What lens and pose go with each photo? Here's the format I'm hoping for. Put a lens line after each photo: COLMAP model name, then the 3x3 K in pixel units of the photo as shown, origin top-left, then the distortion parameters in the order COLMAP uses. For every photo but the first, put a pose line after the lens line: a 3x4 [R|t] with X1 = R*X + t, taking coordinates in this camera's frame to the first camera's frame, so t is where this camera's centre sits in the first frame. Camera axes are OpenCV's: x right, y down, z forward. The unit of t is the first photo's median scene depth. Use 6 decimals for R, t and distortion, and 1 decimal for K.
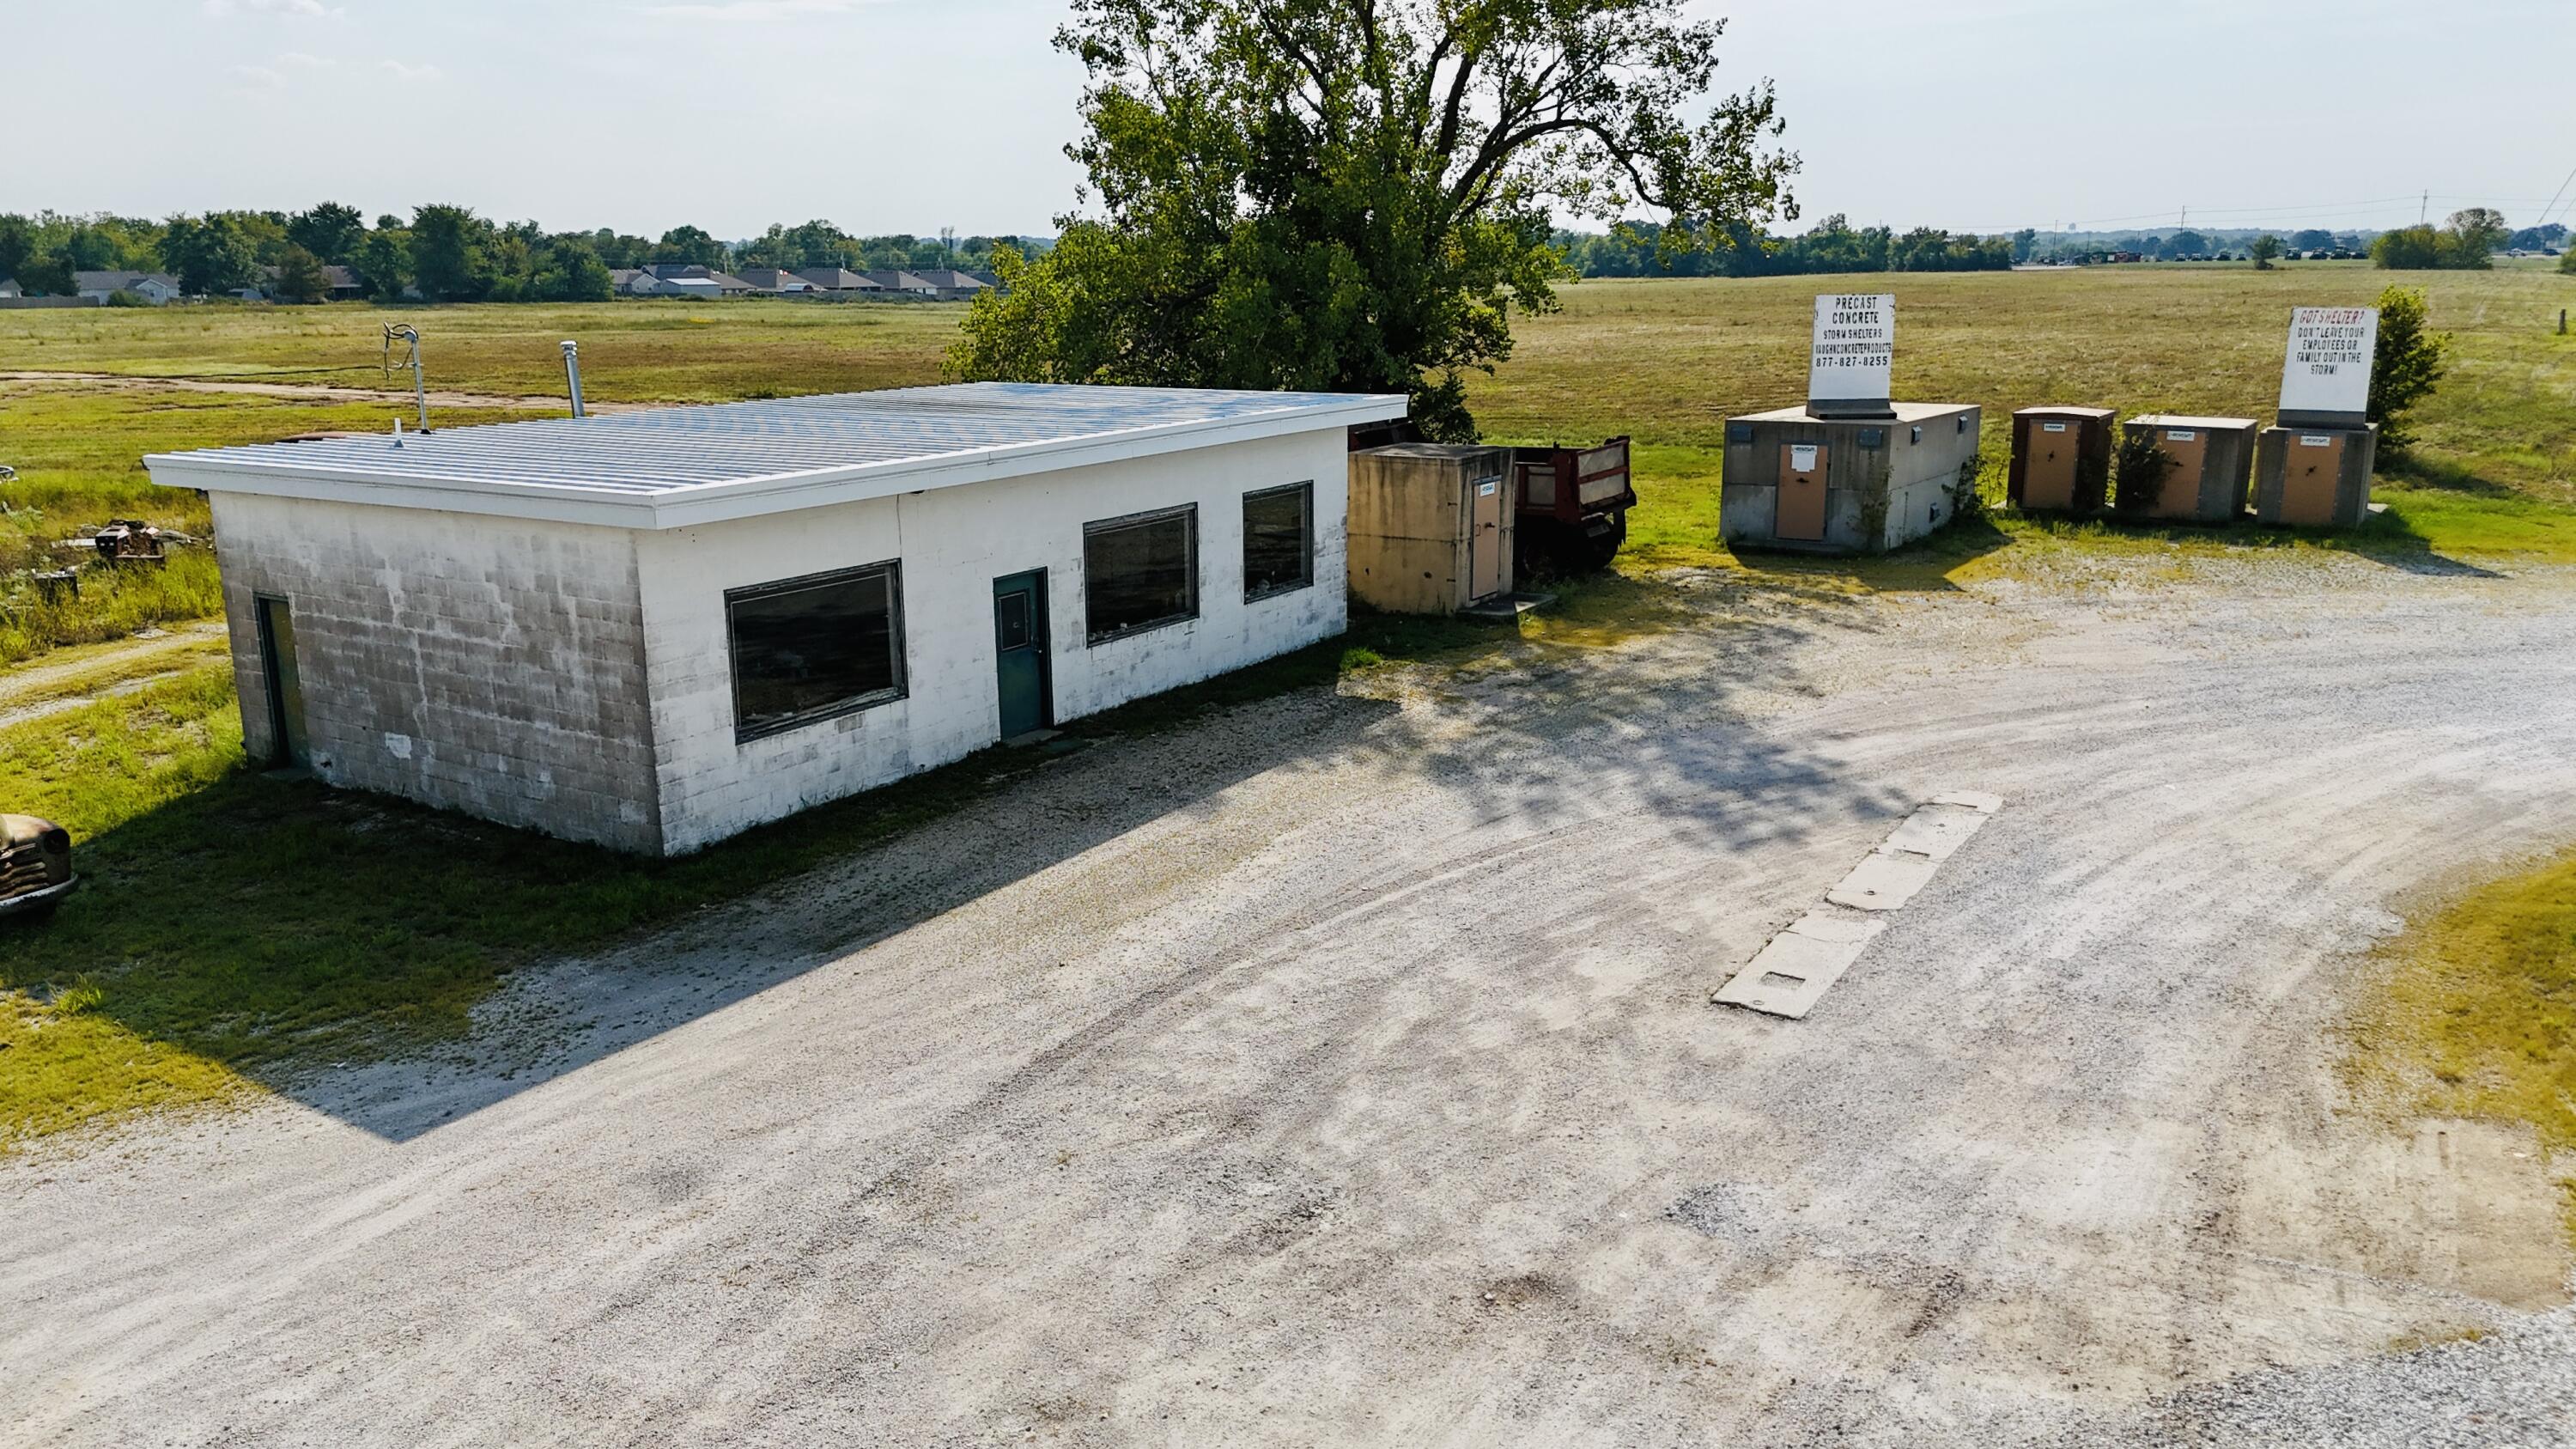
lens RADIAL K [[1906.6, 0, 1298.4], [0, 1906.6, 728.4], [0, 0, 1]] dist [0.090131, -0.122082]
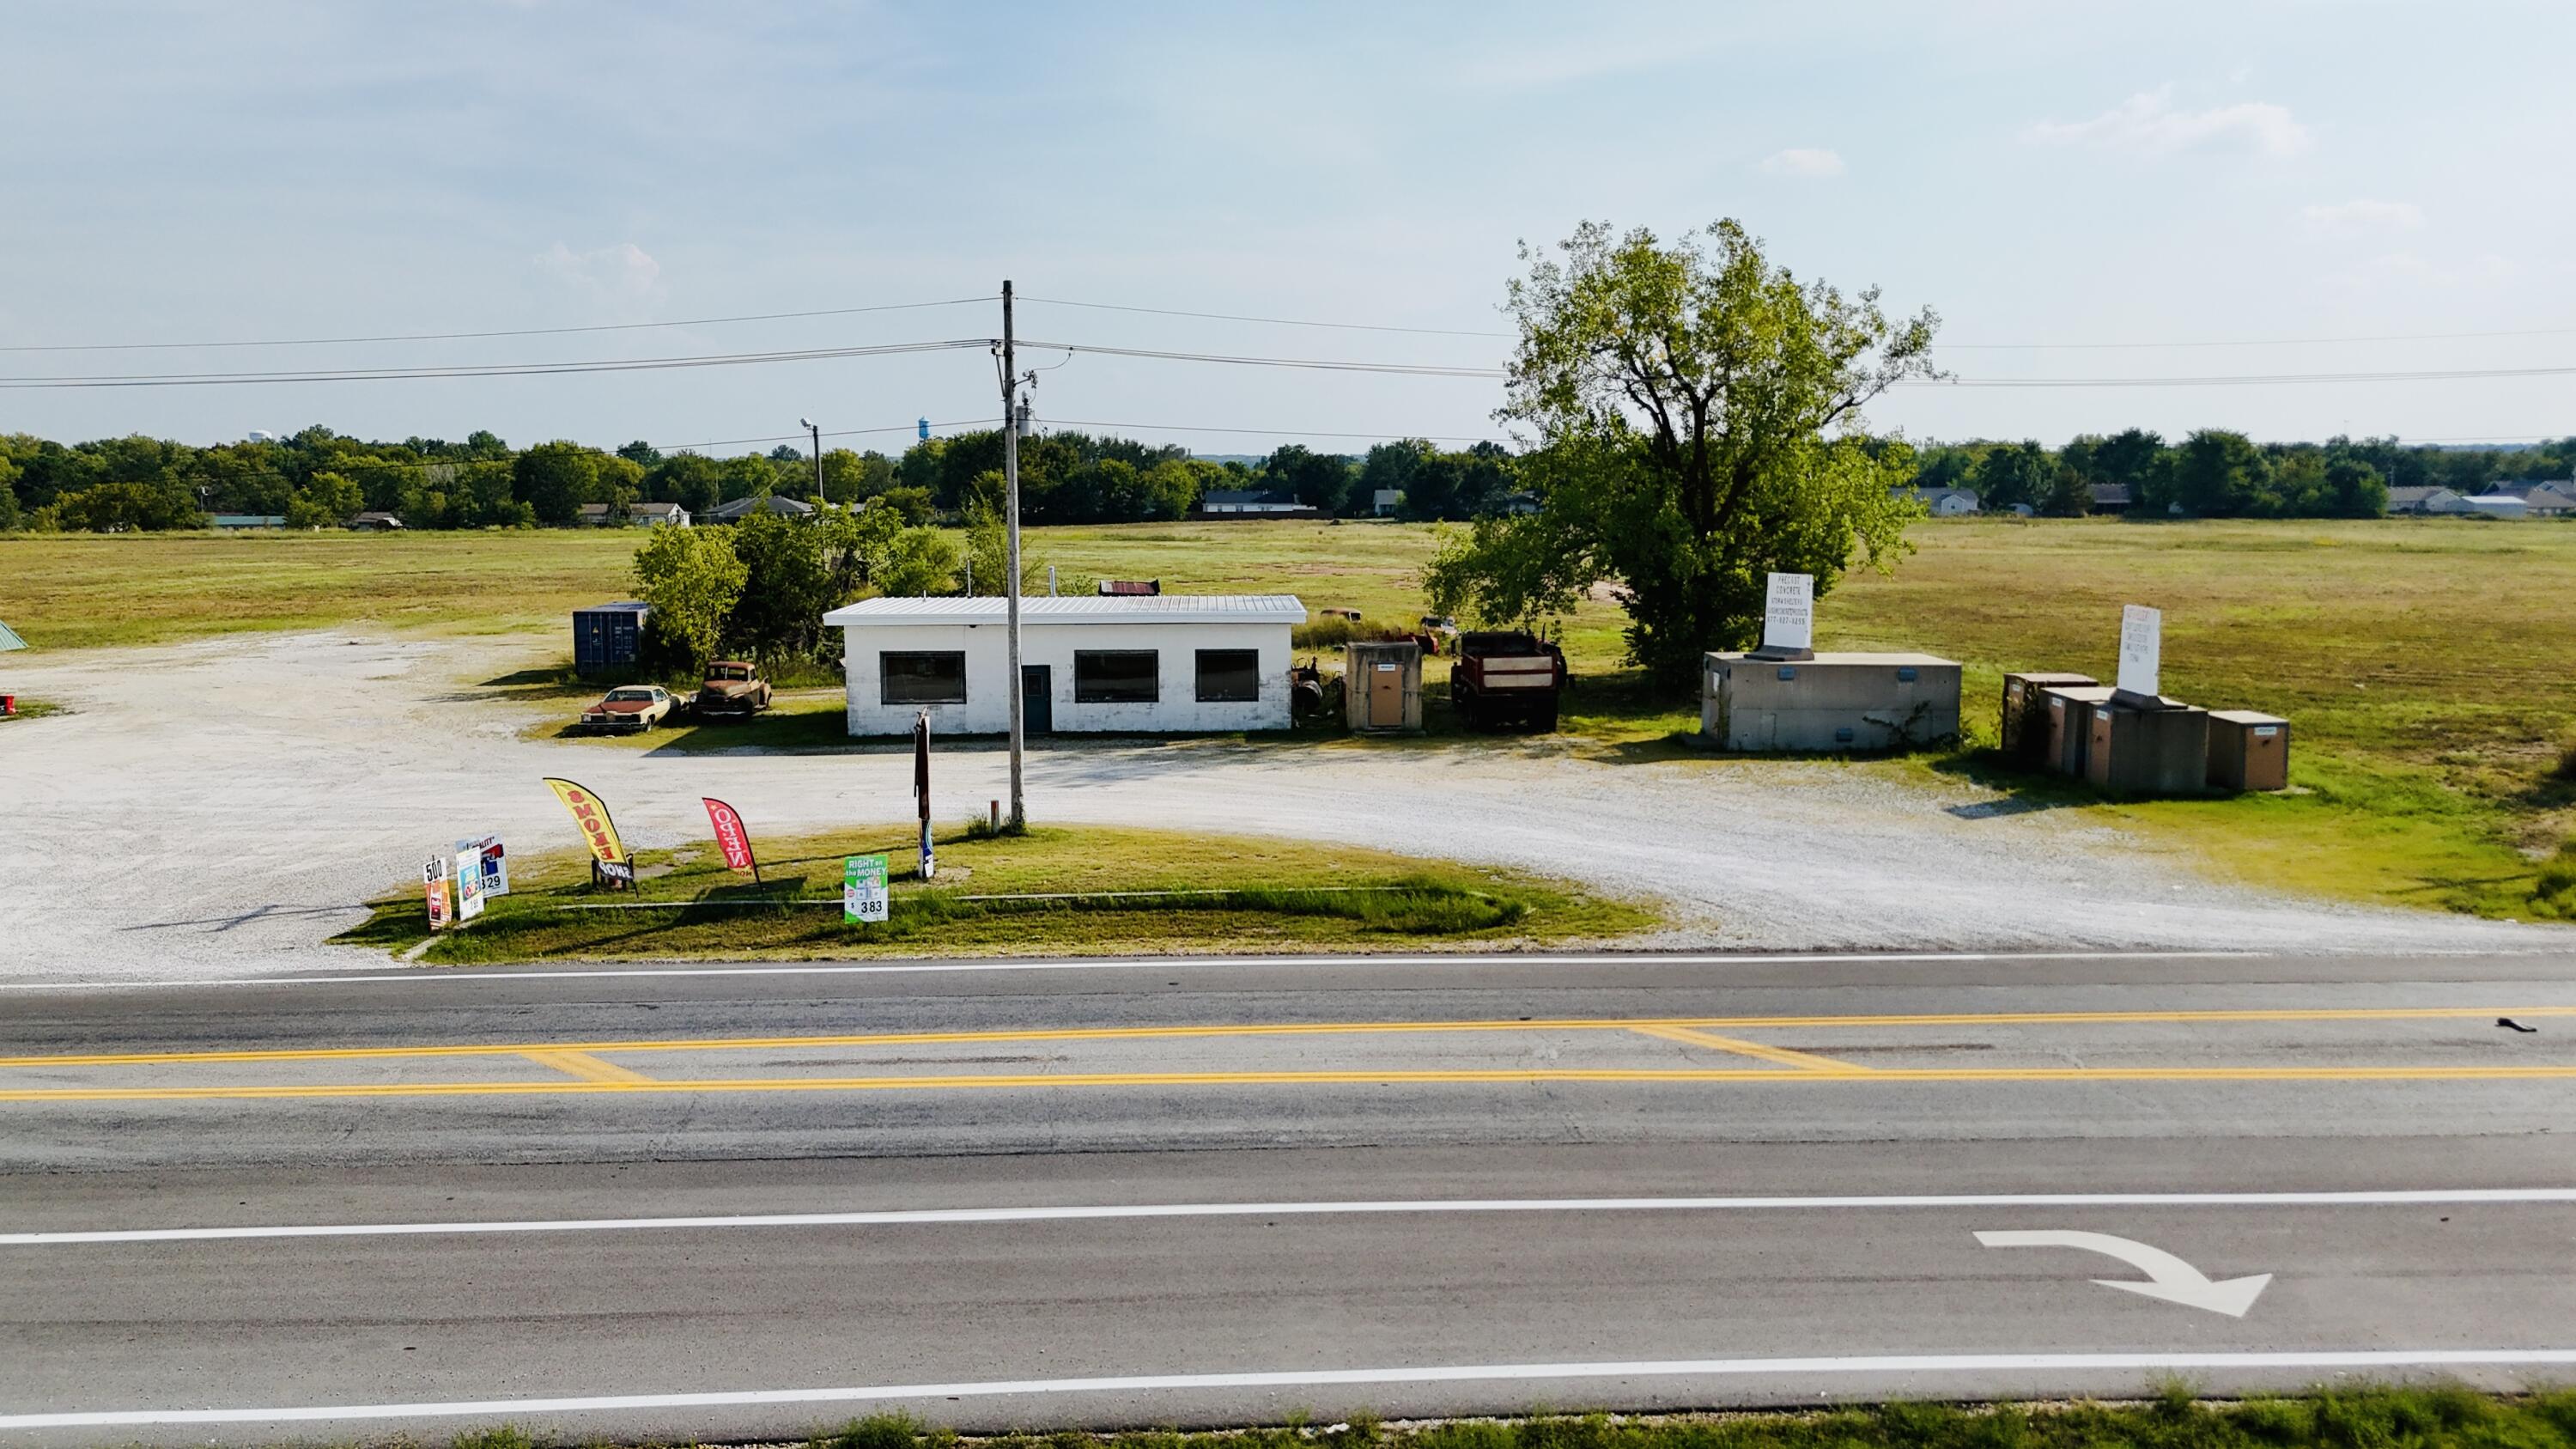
lens RADIAL K [[1887.0, 0, 1288.5], [0, 1887.0, 721.9], [0, 0, 1]] dist [0.151683, -0.095072]
pose [[0.564897, 0.114540, -0.817173, 2.303235], [-0.200316, 0.979731, -0.001149, -0.081668], [0.800478, 0.164342, 0.576391, -0.153429]]
